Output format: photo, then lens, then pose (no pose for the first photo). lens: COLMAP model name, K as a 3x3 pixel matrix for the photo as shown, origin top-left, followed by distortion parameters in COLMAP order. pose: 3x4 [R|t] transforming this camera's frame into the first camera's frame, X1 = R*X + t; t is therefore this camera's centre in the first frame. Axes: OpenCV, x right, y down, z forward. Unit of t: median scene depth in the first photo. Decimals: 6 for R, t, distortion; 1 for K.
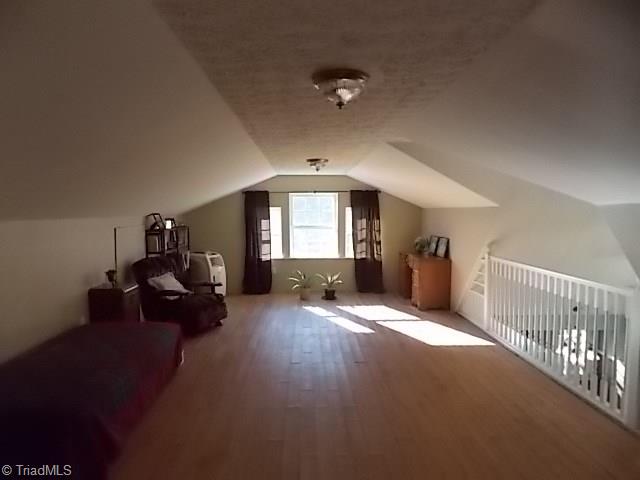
lens RADIAL K [[422.2, 0, 317.8], [0, 422.2, 236.7], [0, 0, 1]] dist [0.000903, -0.000490]
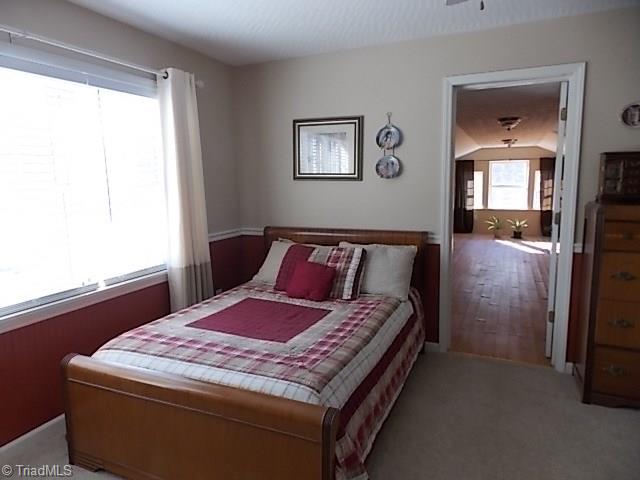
lens RADIAL K [[422.2, 0, 321.7], [0, 422.2, 235.3], [0, 0, 1]] dist [0.000903, -0.000490]
pose [[0.900930, 0.050173, -0.431053, 0.043873], [-0.017847, 0.996737, 0.078715, 0.038475], [0.433596, -0.063224, 0.898887, -0.481053]]
